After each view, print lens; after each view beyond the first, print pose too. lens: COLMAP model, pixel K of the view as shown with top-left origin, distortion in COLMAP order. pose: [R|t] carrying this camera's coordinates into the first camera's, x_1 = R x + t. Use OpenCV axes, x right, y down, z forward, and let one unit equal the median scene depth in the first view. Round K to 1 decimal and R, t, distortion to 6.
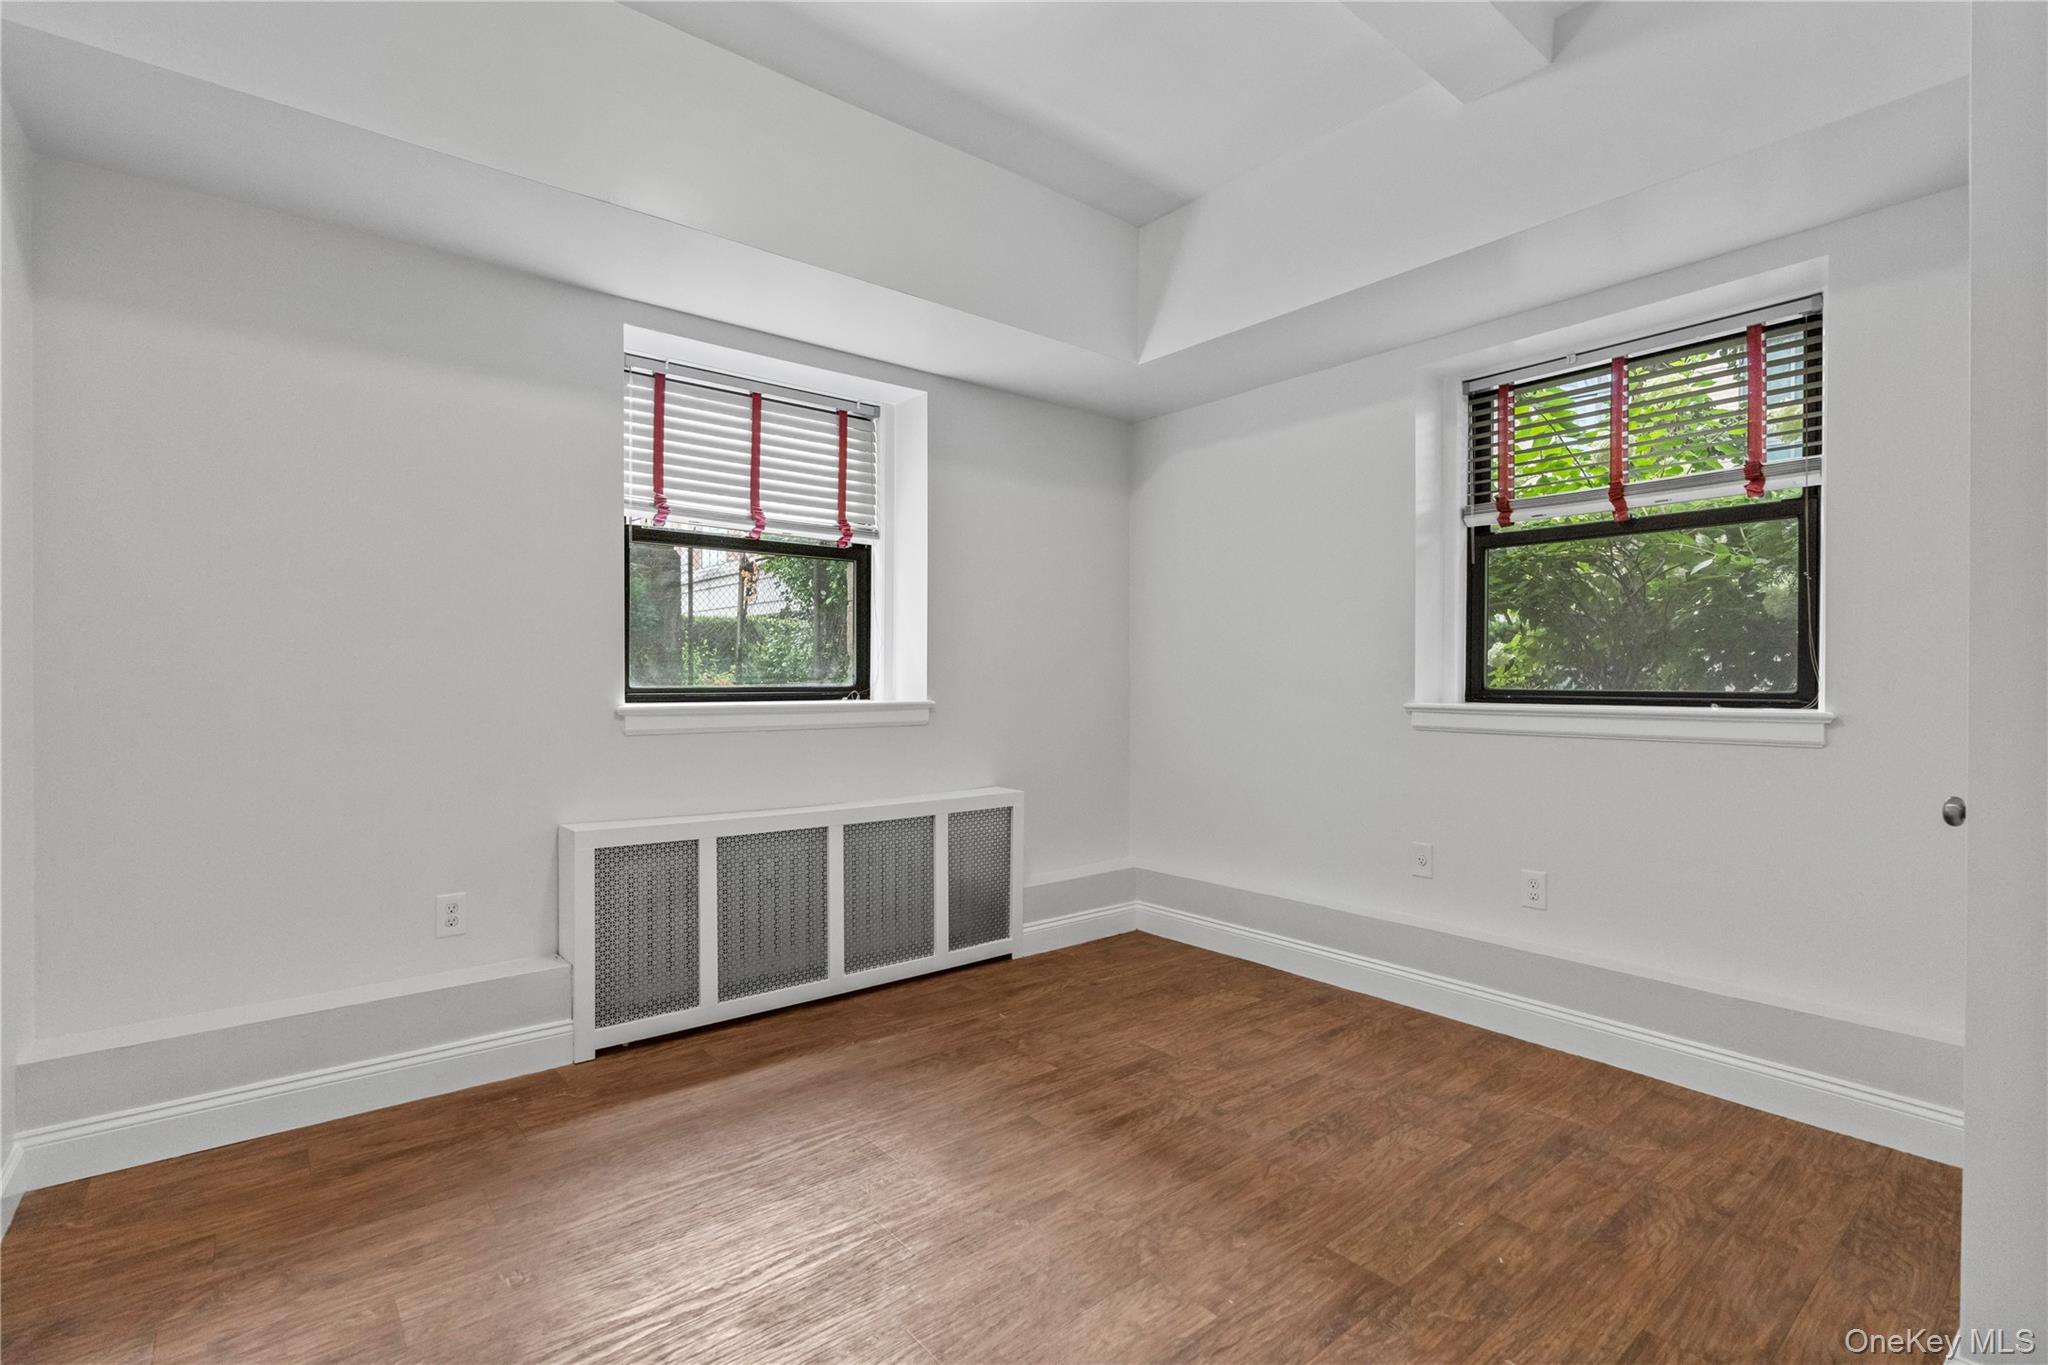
lens RADIAL K [[932.8, 0, 1013.3], [0, 932.8, 682.6], [0, 0, 1]] dist [-0.007480, 0.000809]
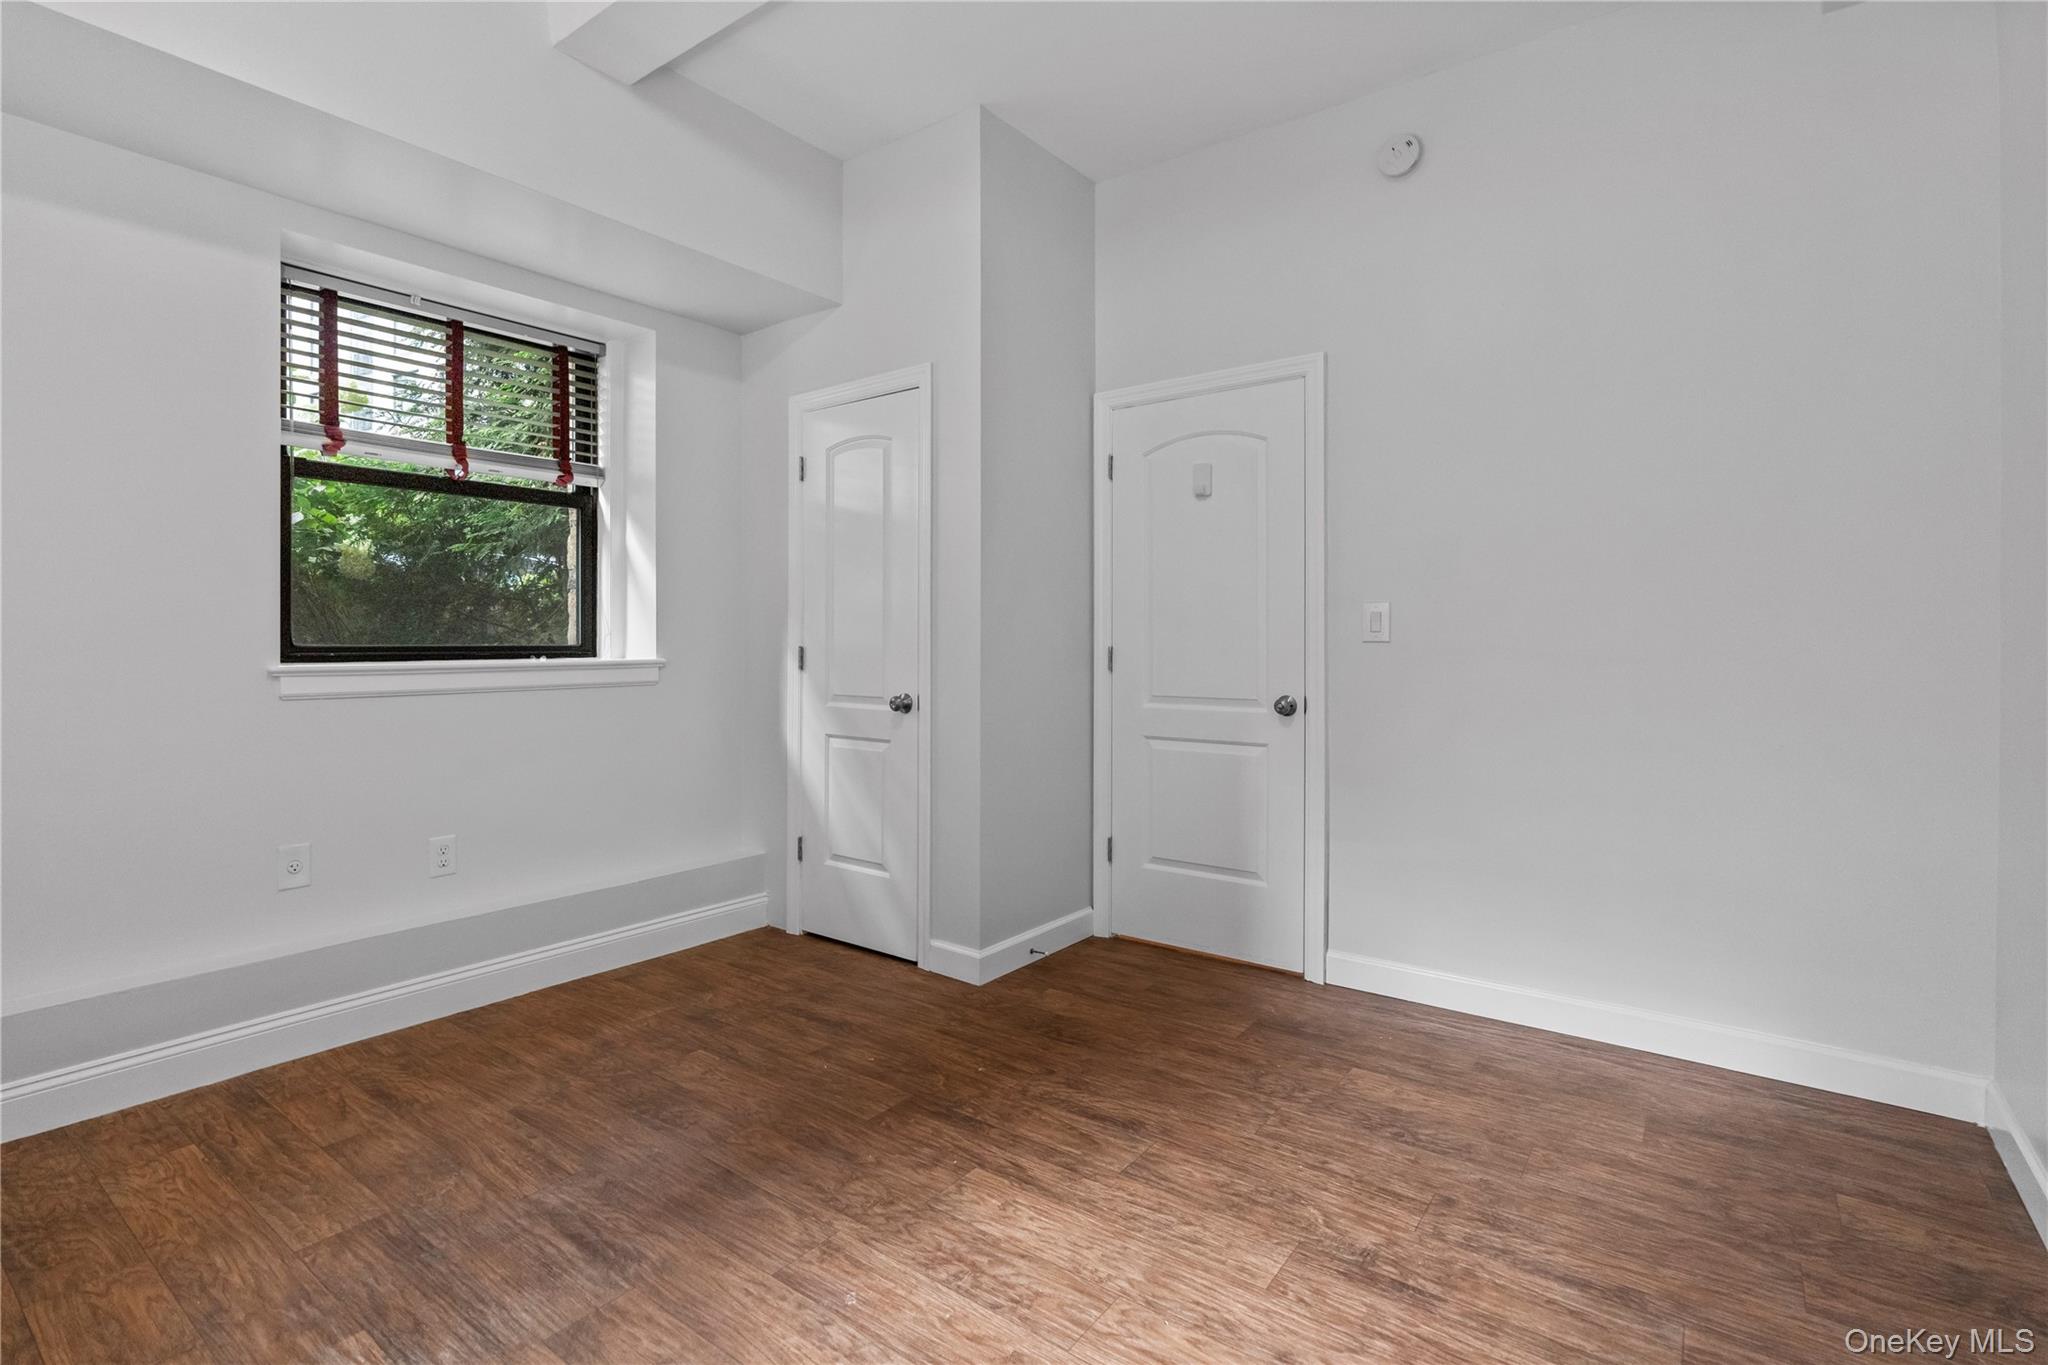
lens RADIAL K [[950.9, 0, 1024.0], [0, 950.9, 682.5], [0, 0, 1]] dist [-0.003882, 0.001509]
pose [[-0.248758, -0.042444, 0.967635, -0.589679], [0.000896, 0.999029, 0.044052, 0.005833], [-0.968565, 0.011826, -0.248479, 0.771515]]
